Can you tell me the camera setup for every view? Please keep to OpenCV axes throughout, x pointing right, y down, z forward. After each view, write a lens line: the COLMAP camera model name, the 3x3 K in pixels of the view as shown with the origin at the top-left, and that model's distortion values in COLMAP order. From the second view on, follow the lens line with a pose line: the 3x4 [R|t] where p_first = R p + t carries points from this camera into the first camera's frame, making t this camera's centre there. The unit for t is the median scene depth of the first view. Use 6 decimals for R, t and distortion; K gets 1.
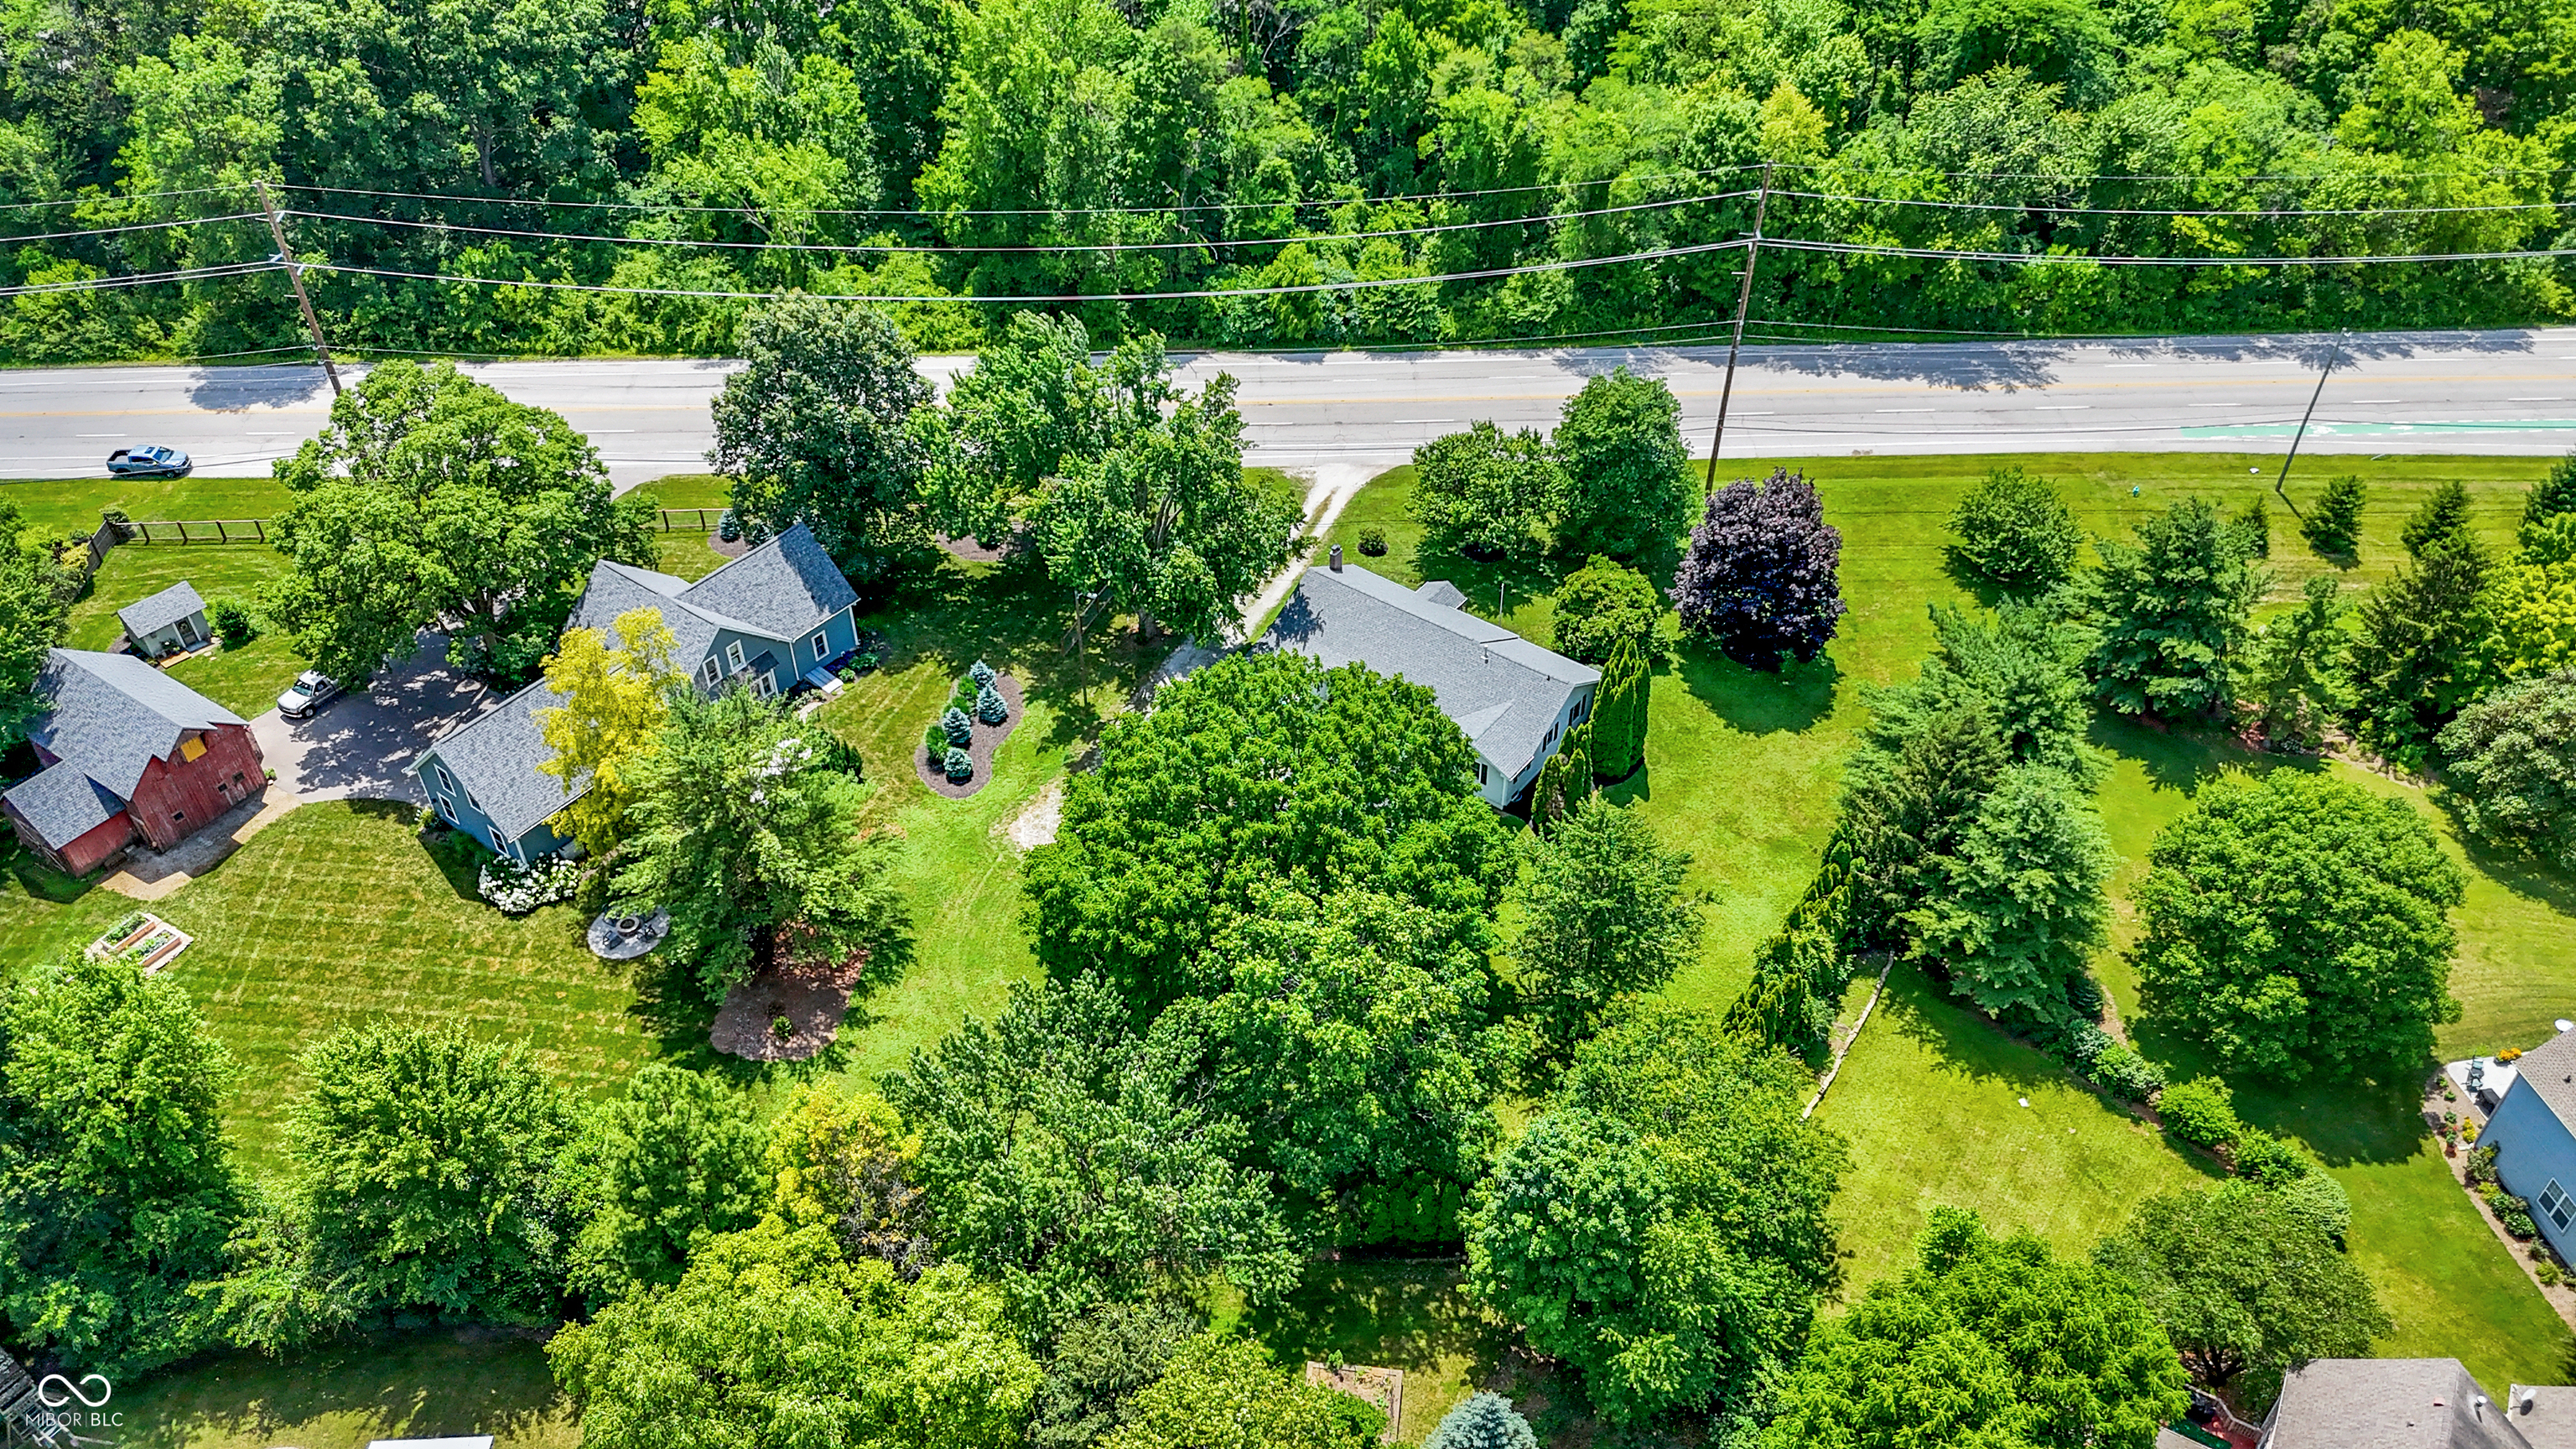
lens RADIAL K [[1913.2, 0, 1295.8], [0, 1913.2, 718.7], [0, 0, 1]] dist [0.049243, -0.056431]
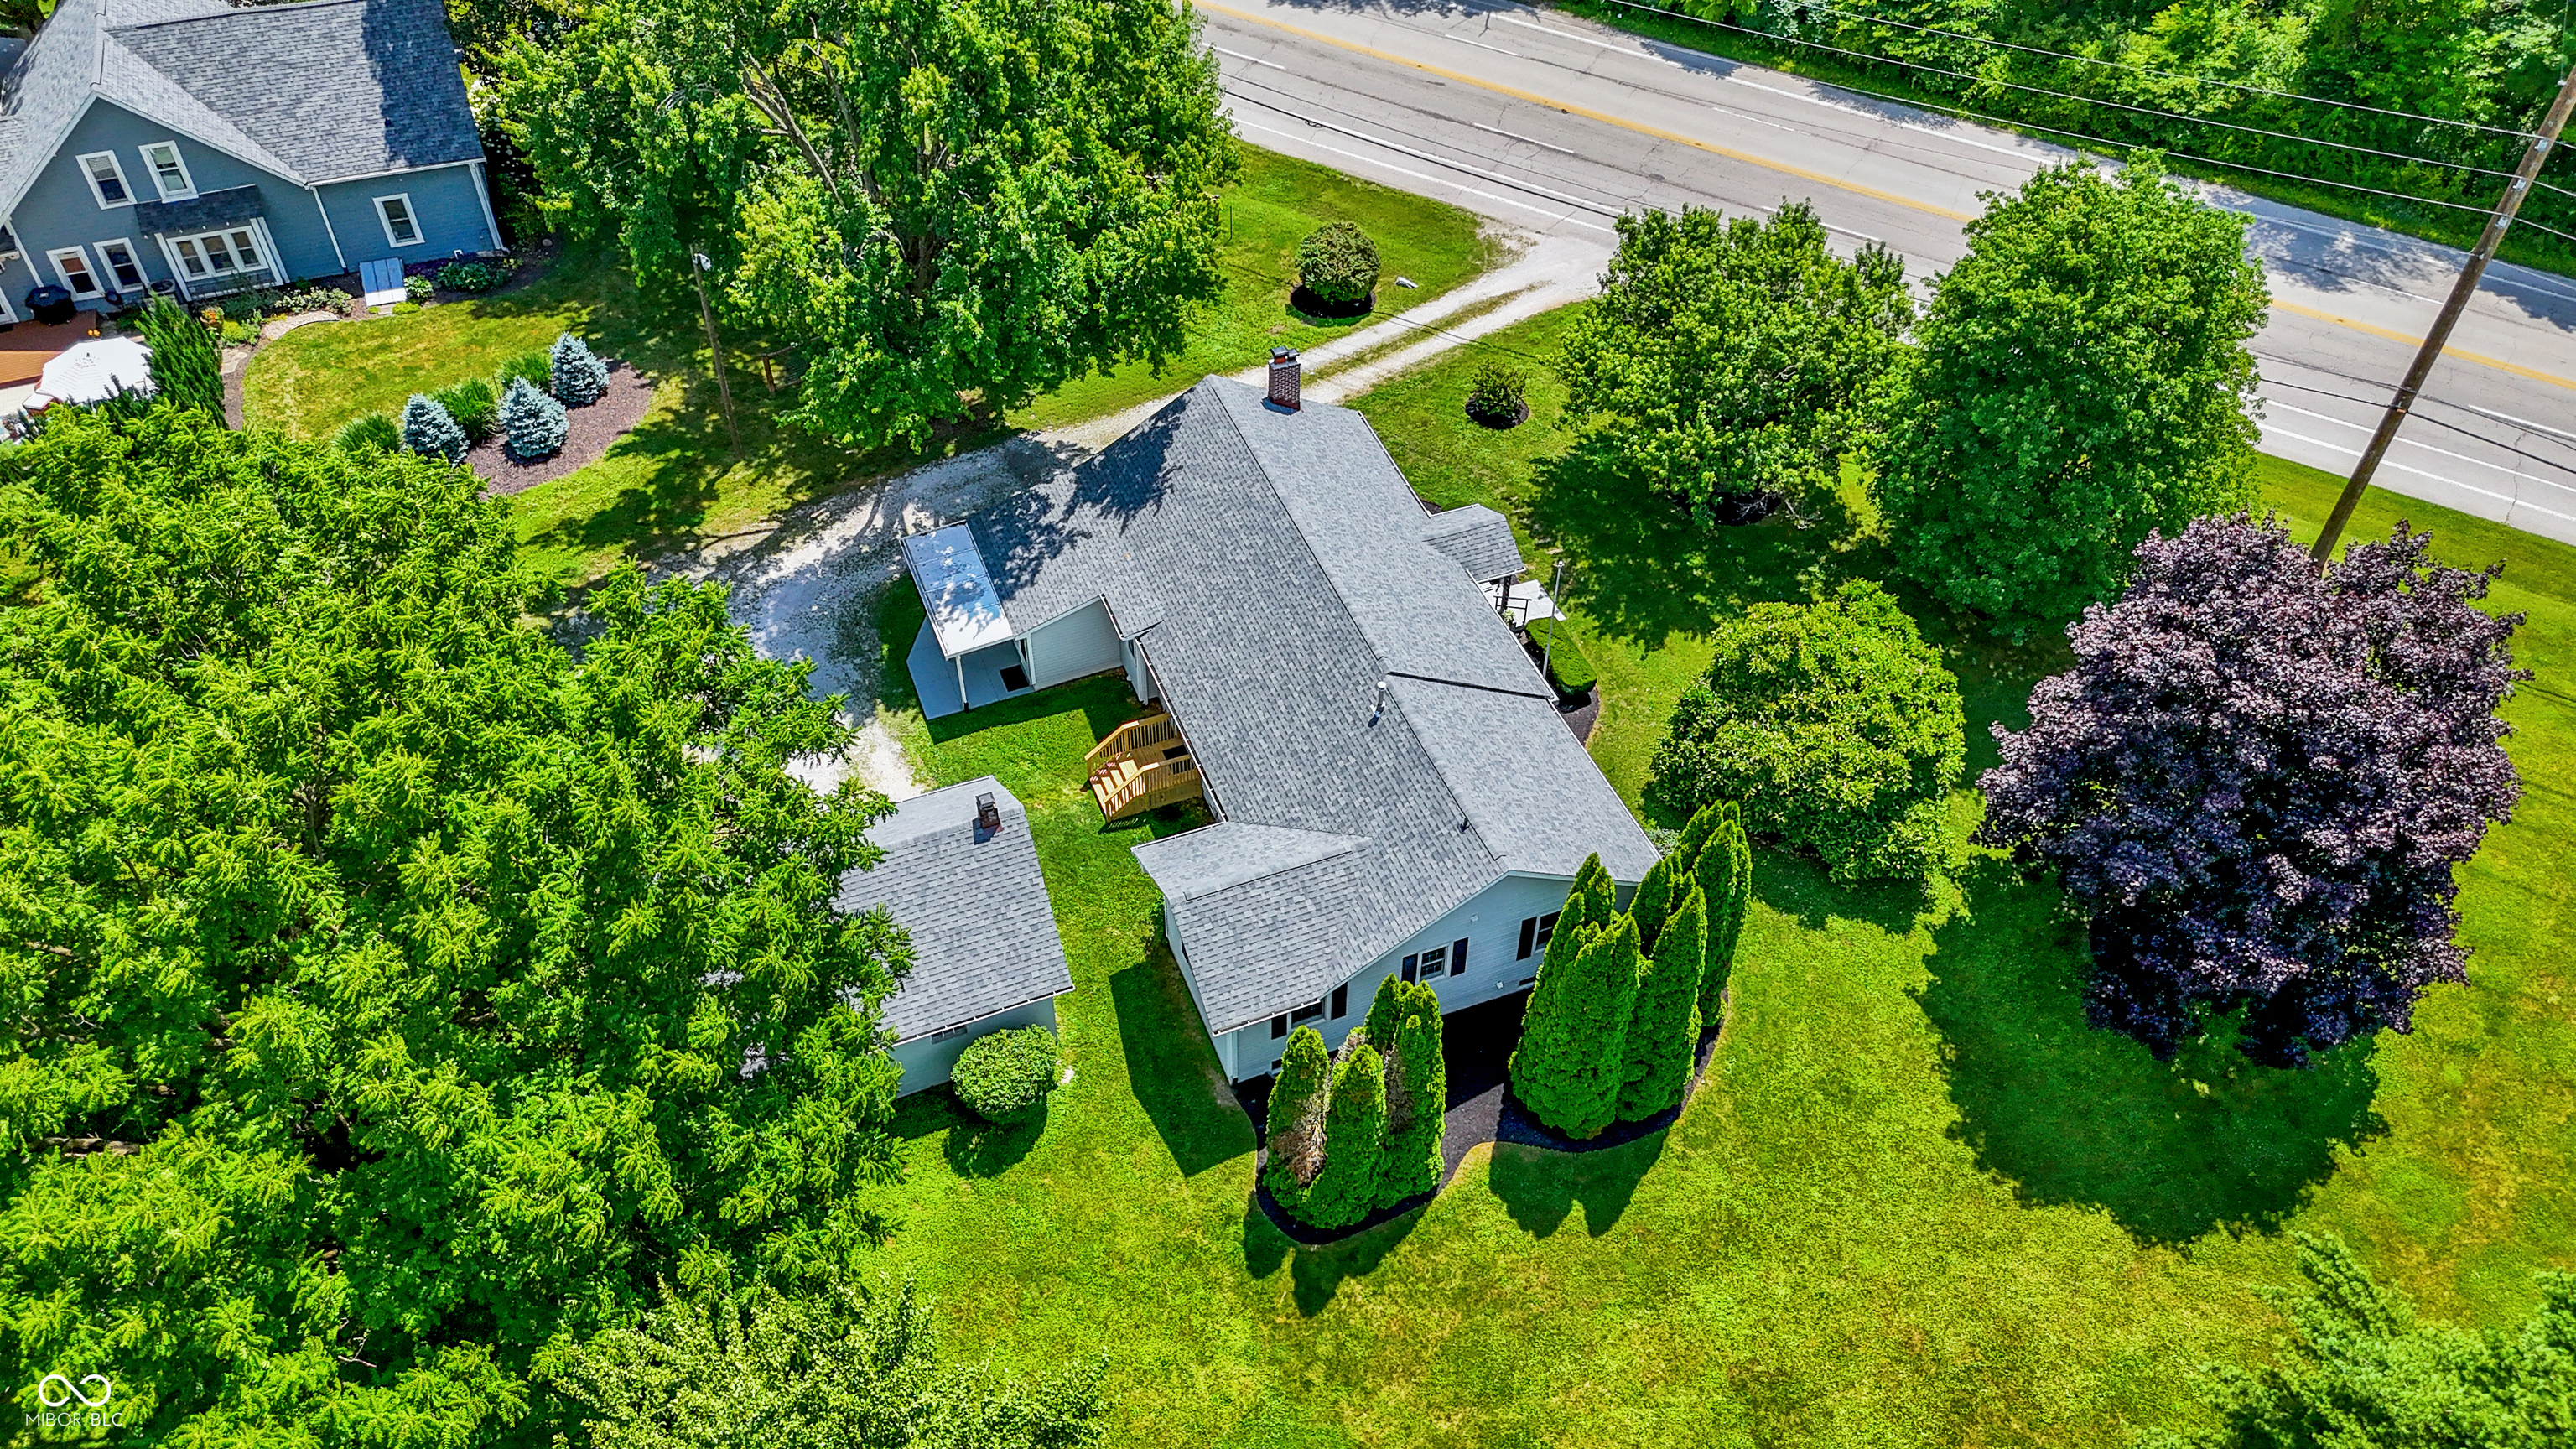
lens RADIAL K [[1913.2, 0, 1295.8], [0, 1913.2, 718.7], [0, 0, 1]] dist [0.049243, -0.056431]
pose [[0.853365, 0.383991, -0.352590, 0.213634], [-0.351999, 0.923311, 0.153605, -0.081102], [0.384532, -0.006970, 0.923085, 0.597844]]
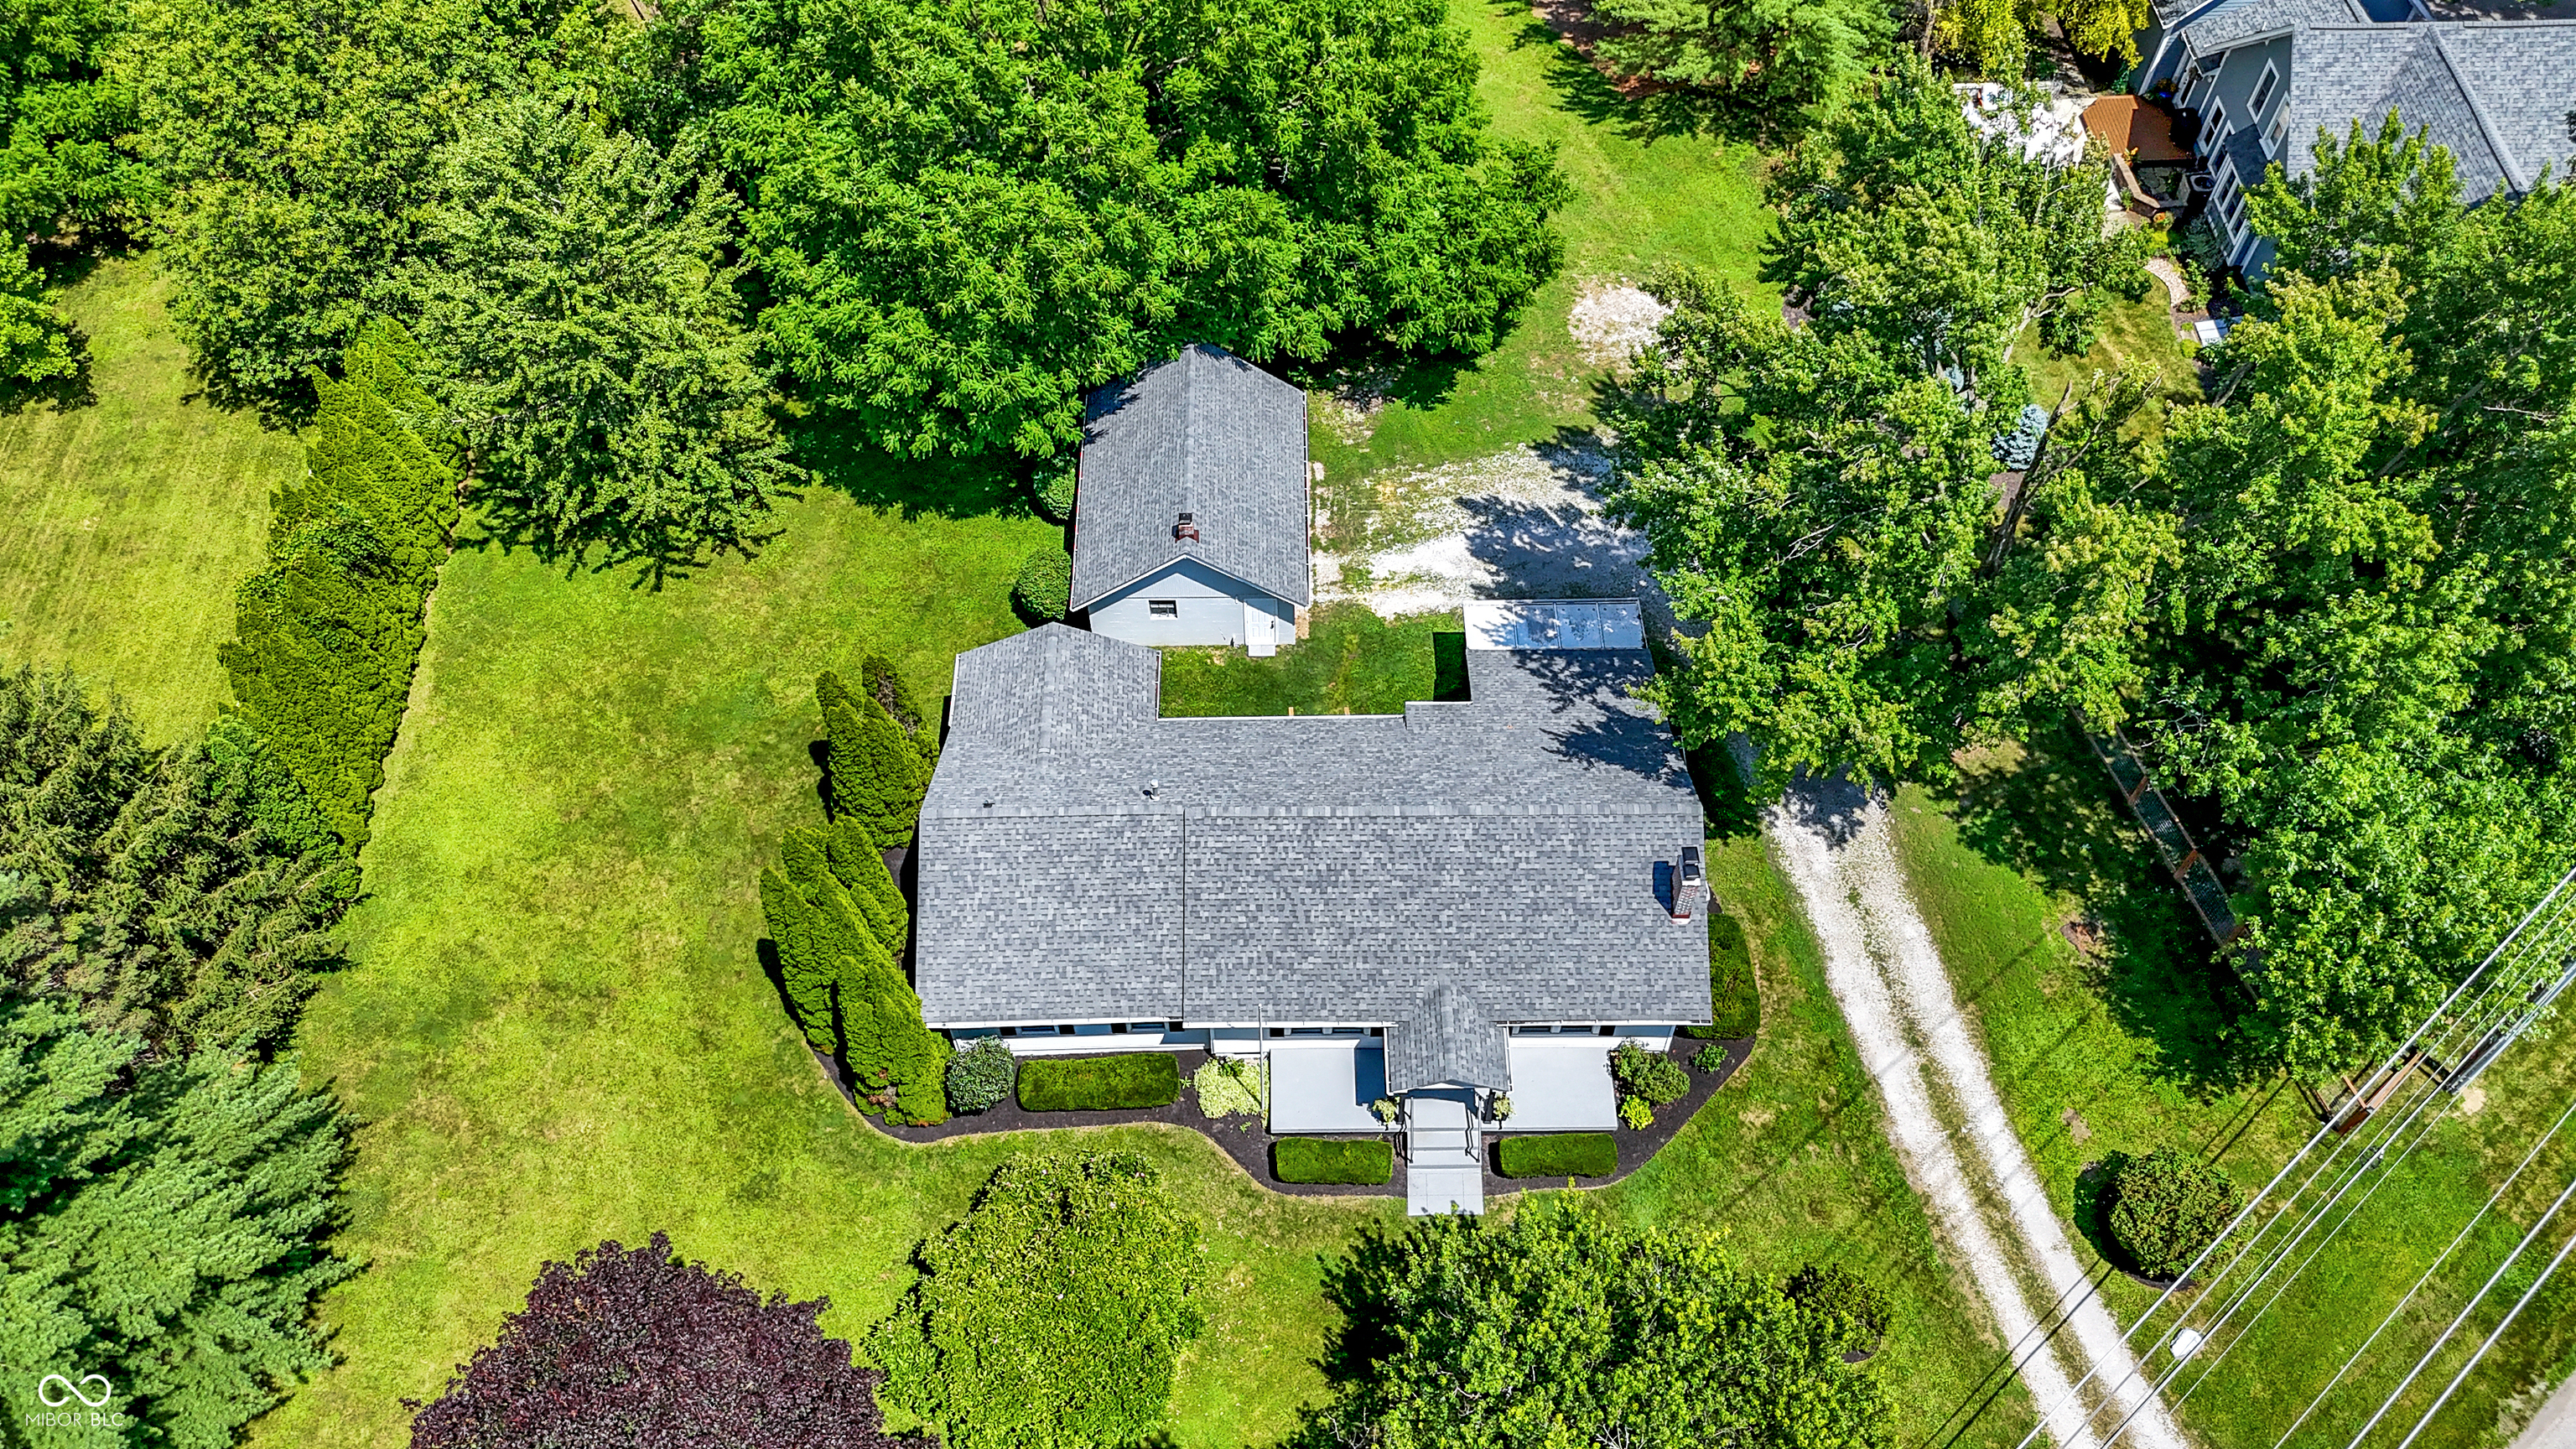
lens RADIAL K [[1913.2, 0, 1295.8], [0, 1913.2, 718.7], [0, 0, 1]] dist [0.049243, -0.056431]
pose [[-0.796458, 0.489871, -0.354515, 0.205875], [-0.385323, 0.040681, 0.921885, -0.414498], [0.466027, 0.870845, 0.156358, 0.889705]]
